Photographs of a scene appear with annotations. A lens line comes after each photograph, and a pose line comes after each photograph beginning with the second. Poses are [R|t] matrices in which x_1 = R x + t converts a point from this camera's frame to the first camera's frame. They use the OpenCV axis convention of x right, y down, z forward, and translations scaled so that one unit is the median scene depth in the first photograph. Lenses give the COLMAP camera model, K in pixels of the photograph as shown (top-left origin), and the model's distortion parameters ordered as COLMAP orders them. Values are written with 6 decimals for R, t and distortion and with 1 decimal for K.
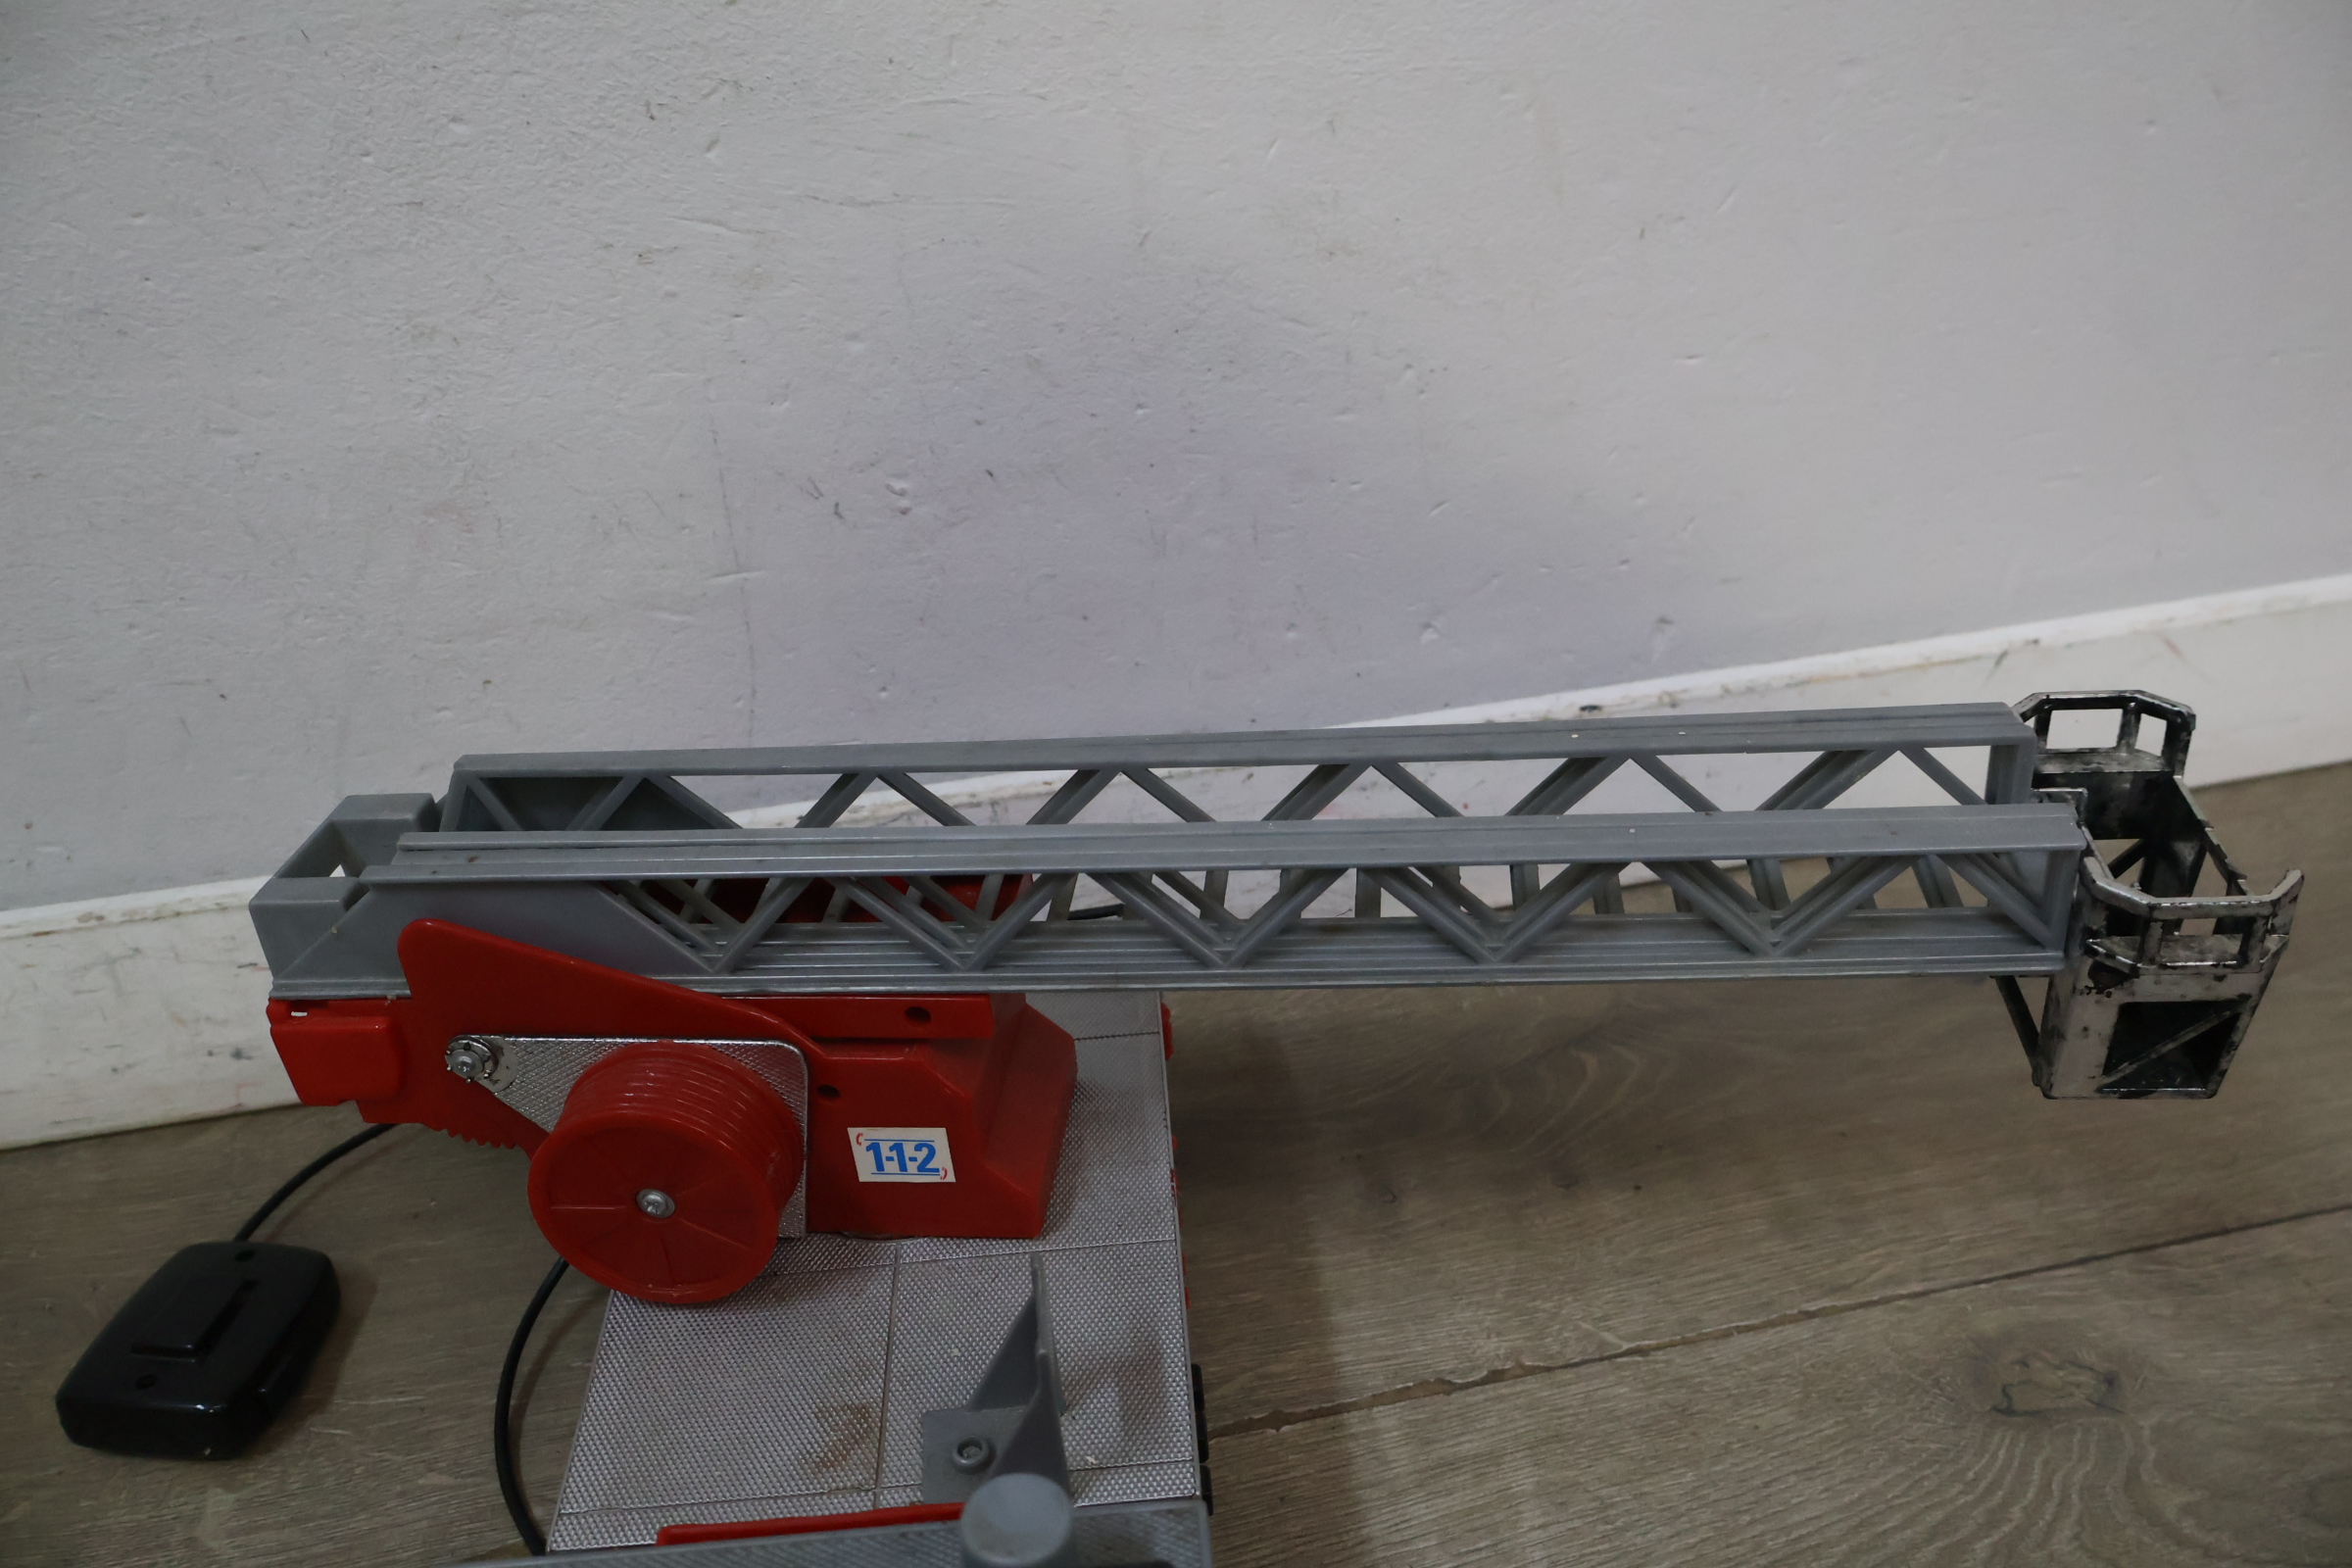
lens RADIAL K [[1981.5, 0, 1176.0], [0, 1981.5, 784.0], [0, 0, 1]] dist [0.012832, -0.015066]
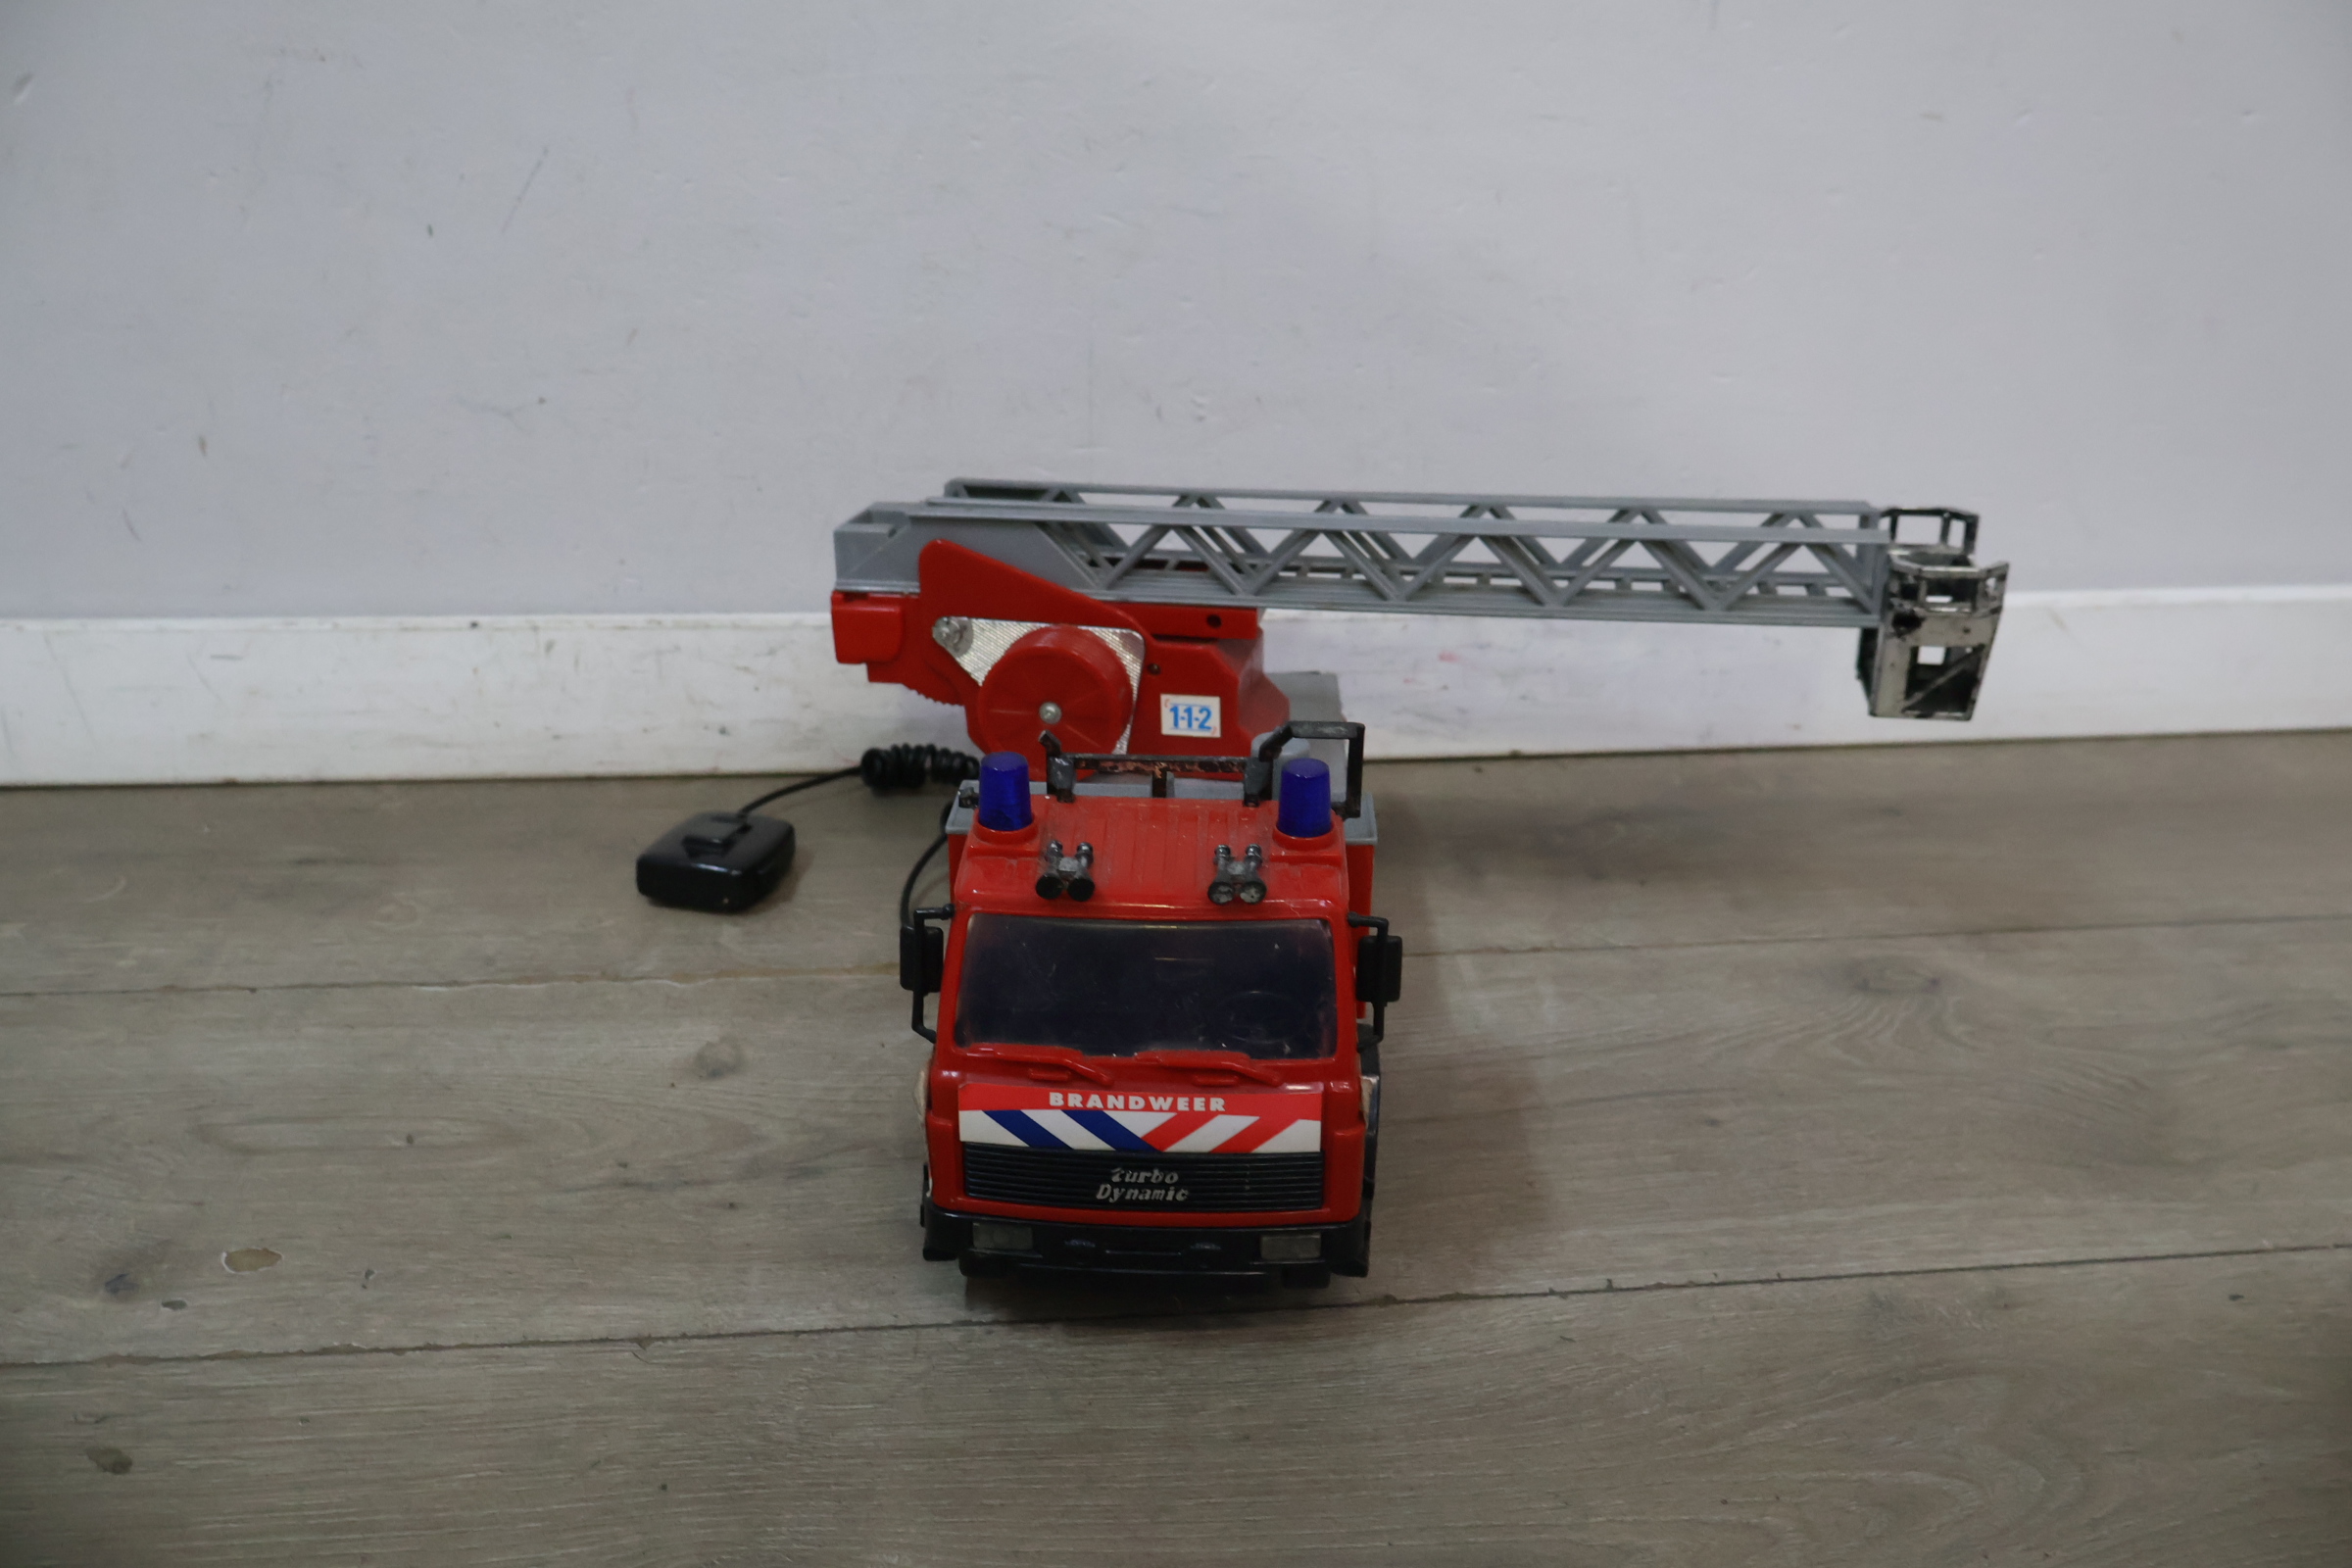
lens RADIAL K [[1981.5, 0, 1176.0], [0, 1981.5, 784.0], [0, 0, 1]] dist [0.012832, -0.015066]
pose [[0.992912, 0.099735, -0.064646, -0.032087], [-0.107912, 0.984444, -0.138655, 0.423545], [0.049812, 0.144649, 0.988228, -0.576993]]
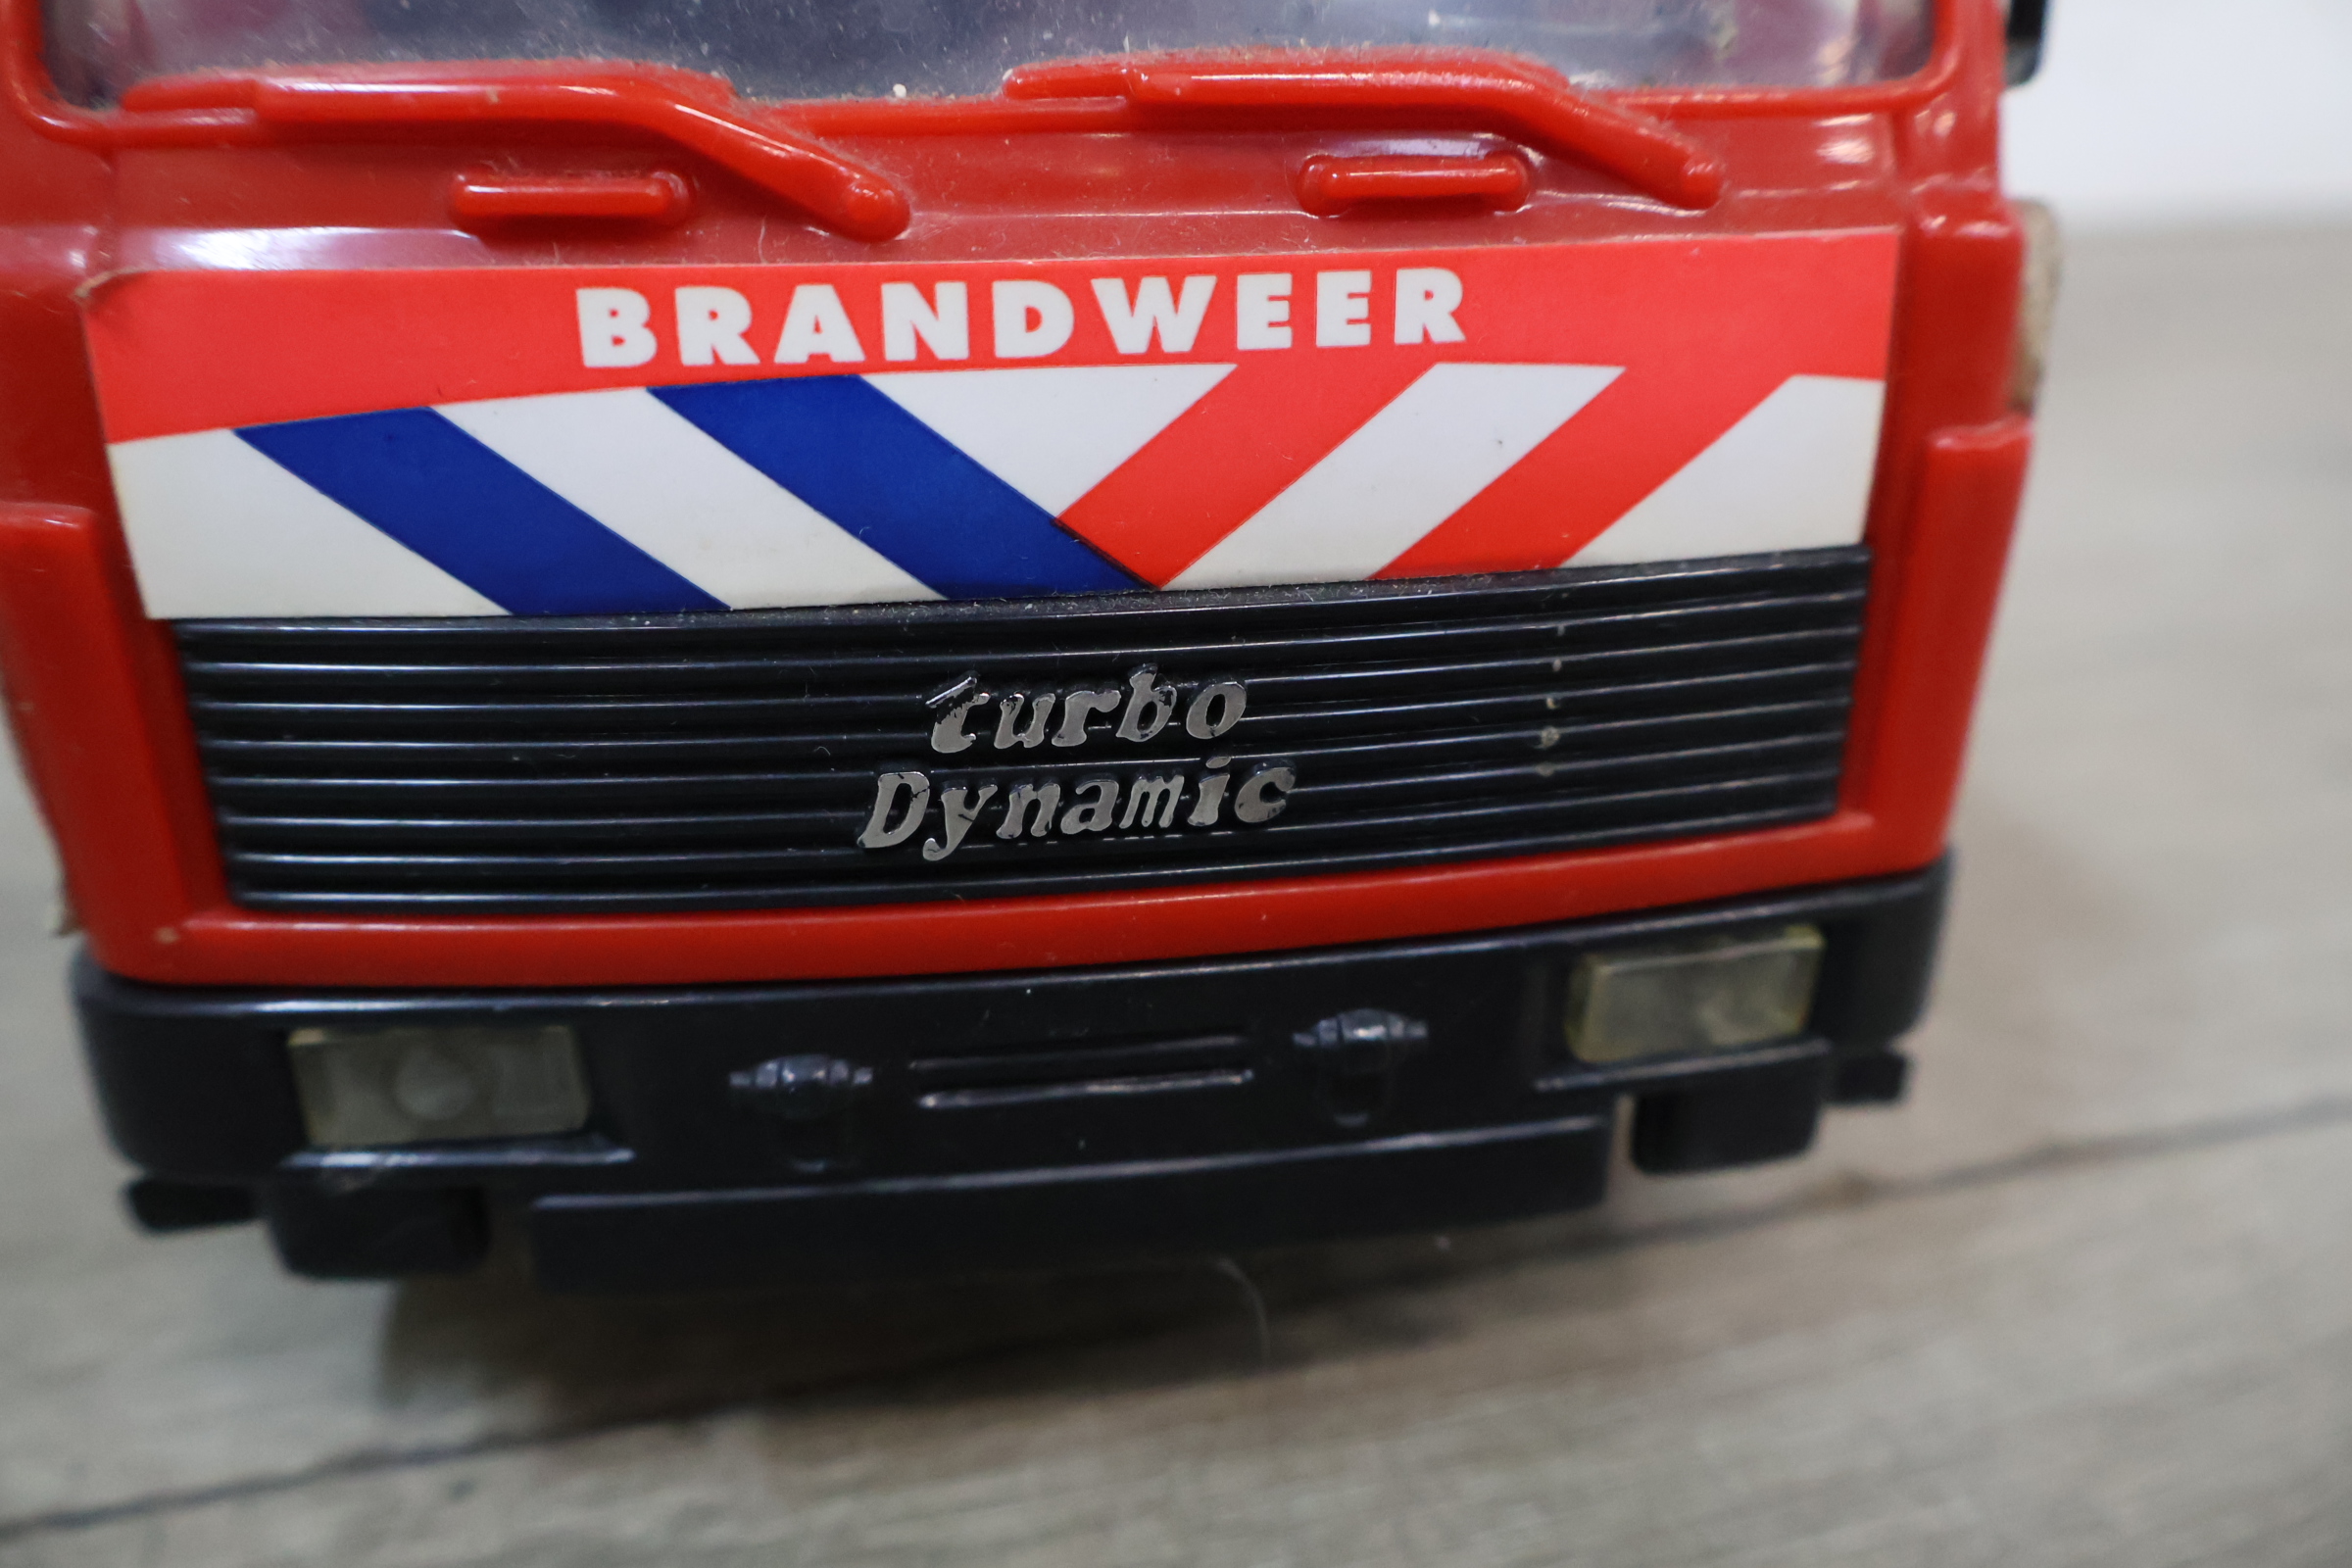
lens RADIAL K [[1981.5, 0, 1176.0], [0, 1981.5, 784.0], [0, 0, 1]] dist [0.012832, -0.015066]
pose [[0.995487, 0.021795, 0.092365, -0.107465], [-0.010450, 0.992527, -0.121577, 0.520573], [-0.094325, 0.120063, 0.988275, 0.288825]]
